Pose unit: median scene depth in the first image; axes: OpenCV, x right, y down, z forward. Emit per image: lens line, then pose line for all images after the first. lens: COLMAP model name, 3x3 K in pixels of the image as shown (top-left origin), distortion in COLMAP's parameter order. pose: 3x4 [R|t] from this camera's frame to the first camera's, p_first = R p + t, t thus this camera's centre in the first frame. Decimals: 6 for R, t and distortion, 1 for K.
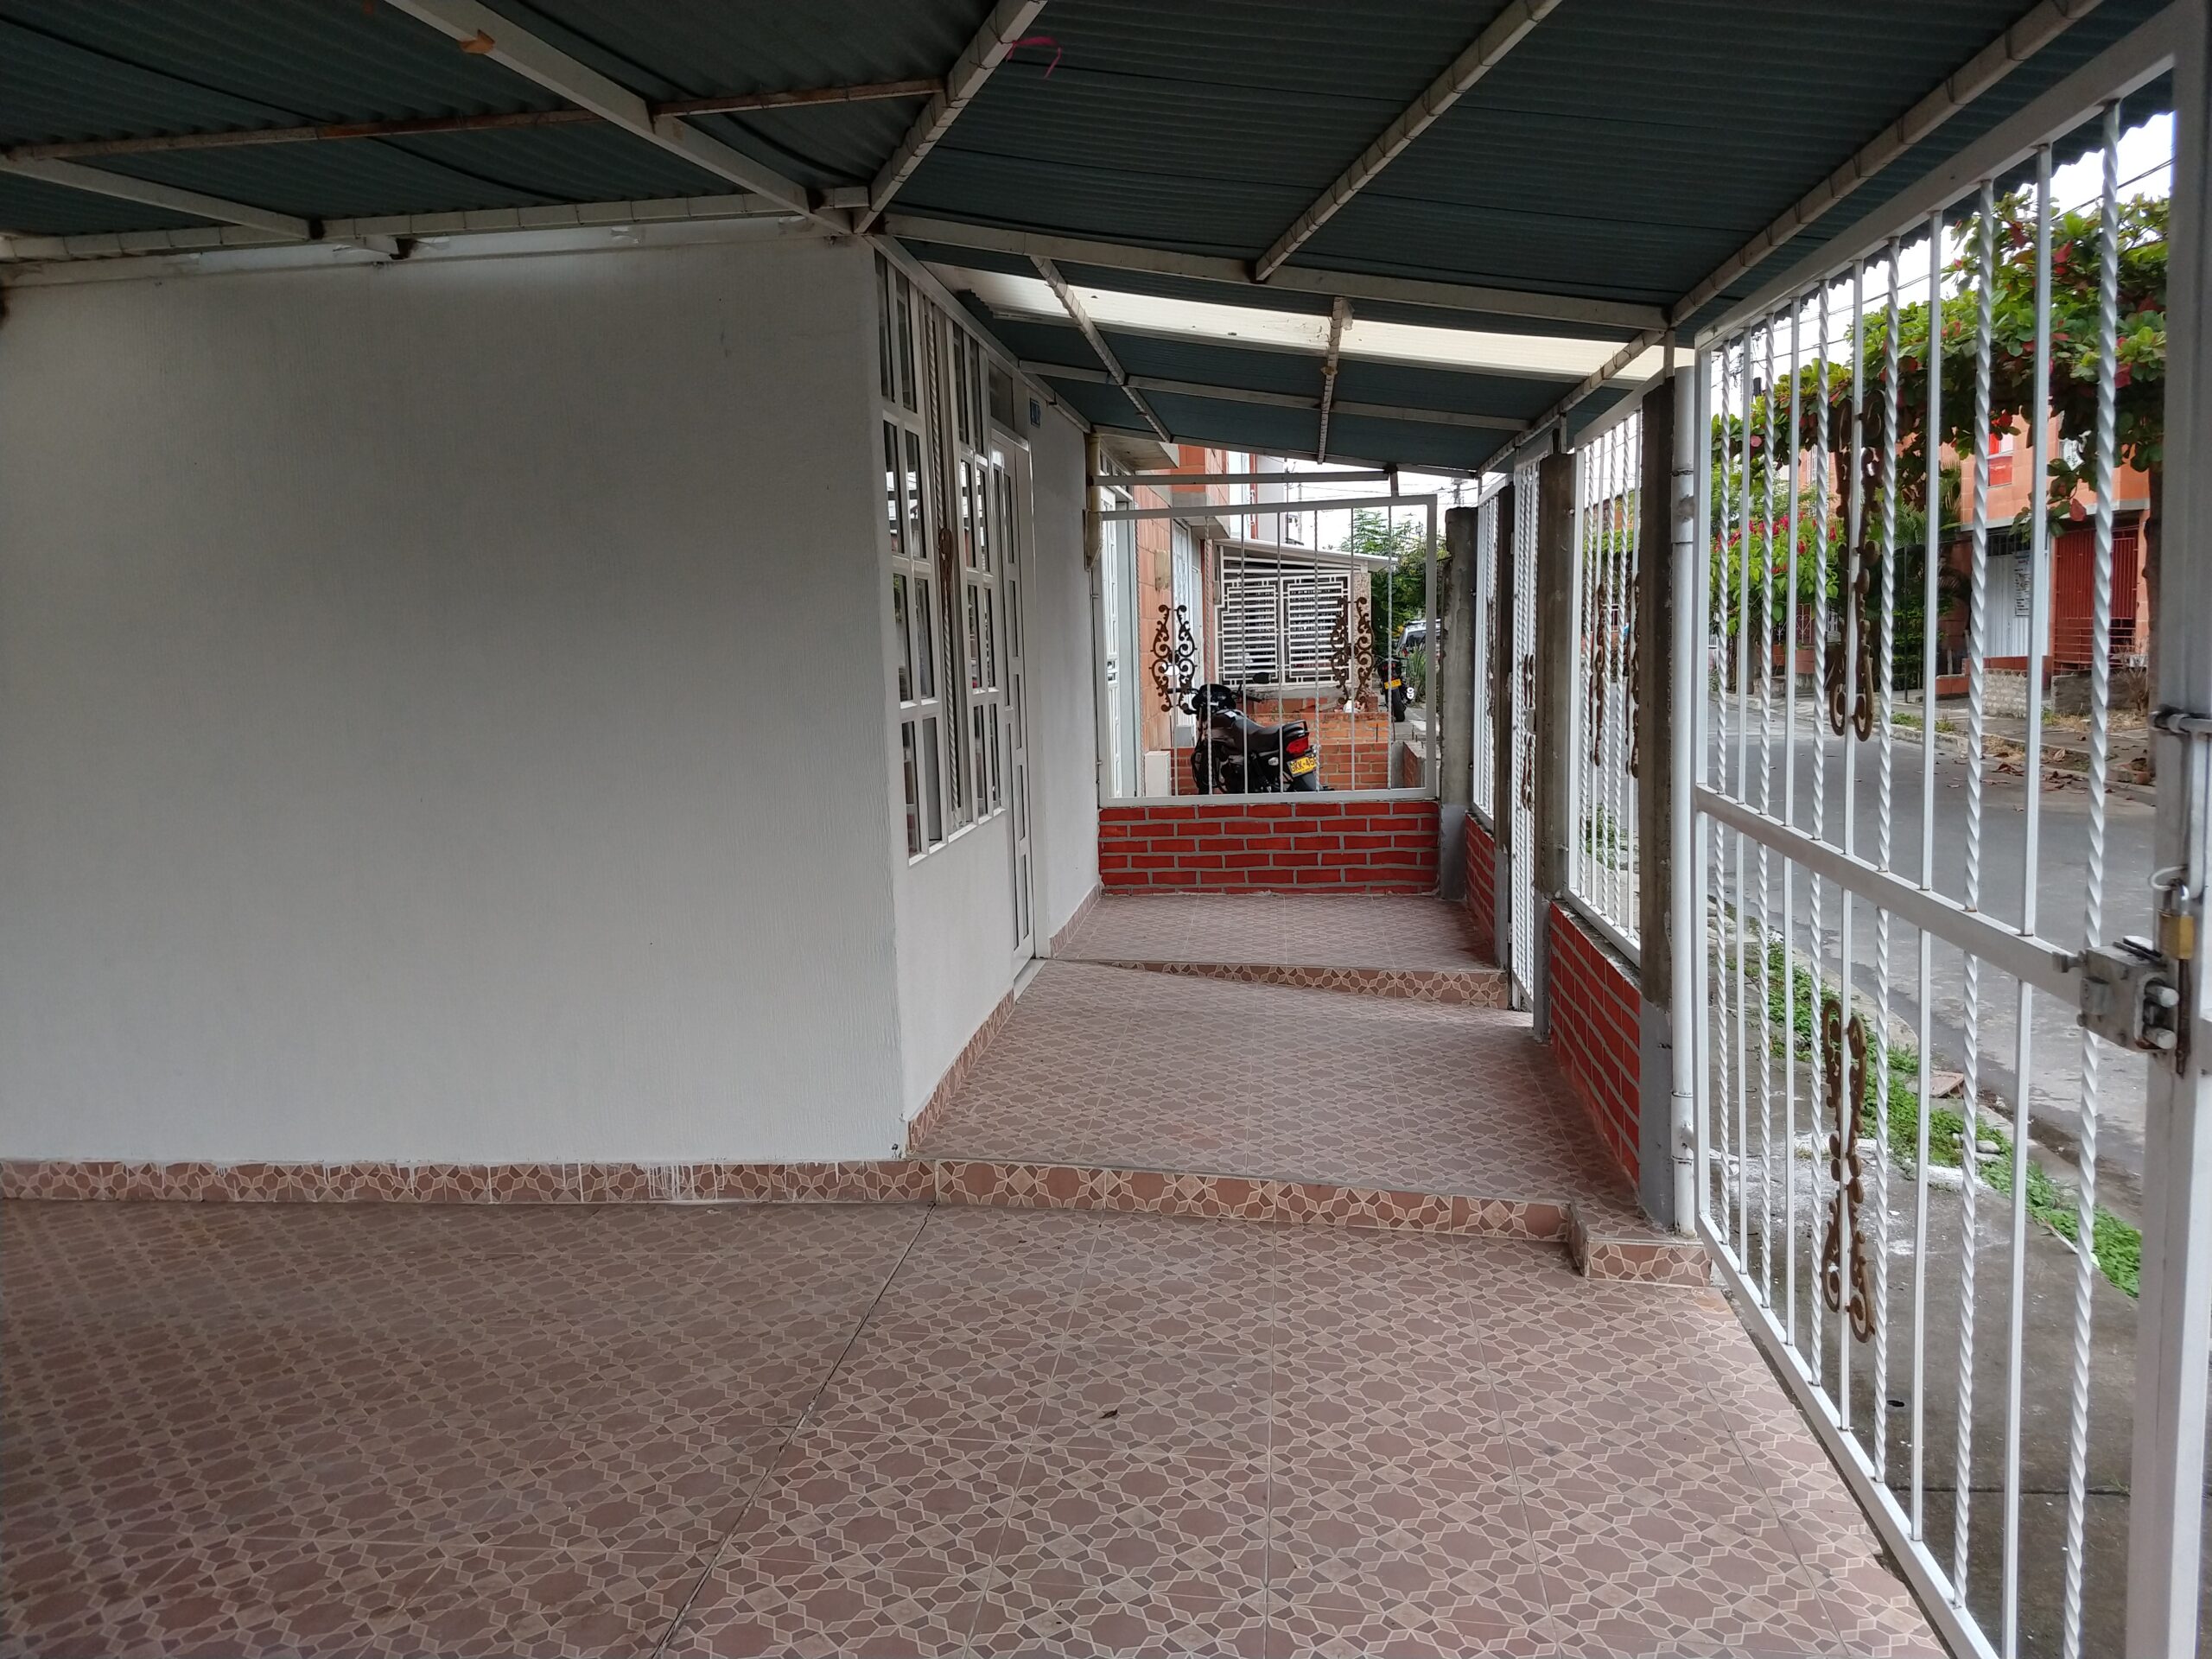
lens RADIAL K [[1703.1, 0, 1111.0], [0, 1703.1, 770.2], [0, 0, 1]] dist [0.000857, -0.035630]
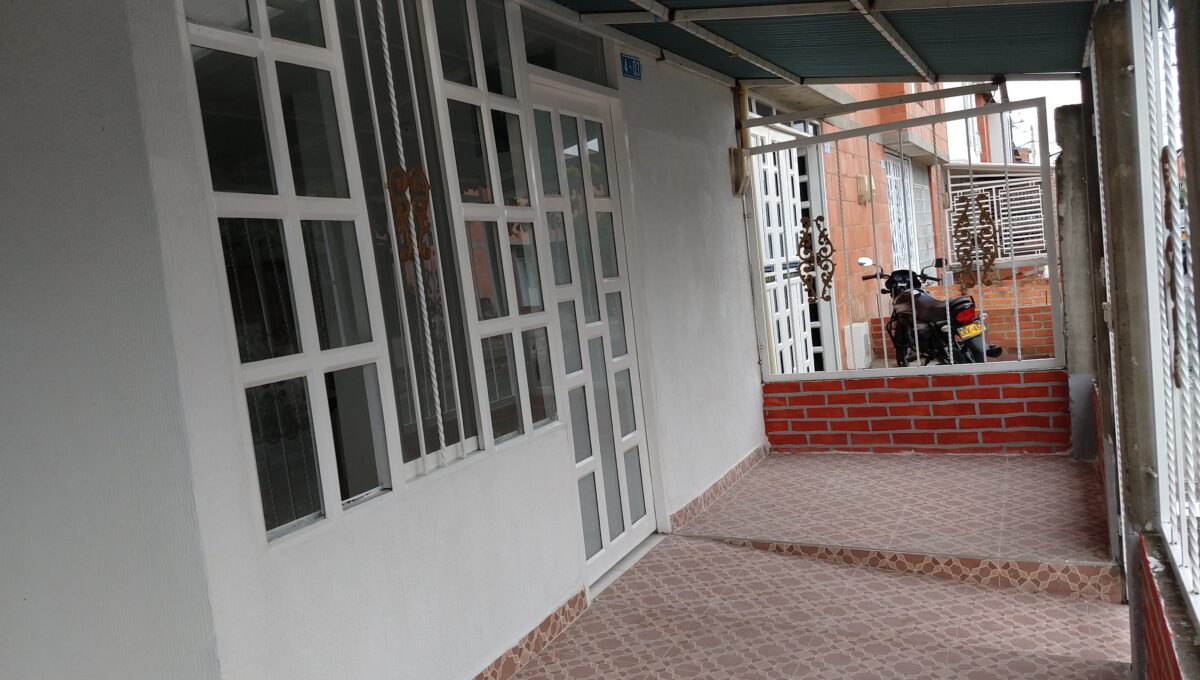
lens RADIAL K [[902.8, 0, 598.1], [0, 902.8, 291.0], [0, 0, 1]] dist [0.153559, -0.359764]
pose [[0.935717, -0.059469, -0.347702, 0.116408], [0.050114, 0.998100, -0.035845, -0.027506], [0.349173, 0.016116, 0.936920, 0.330379]]
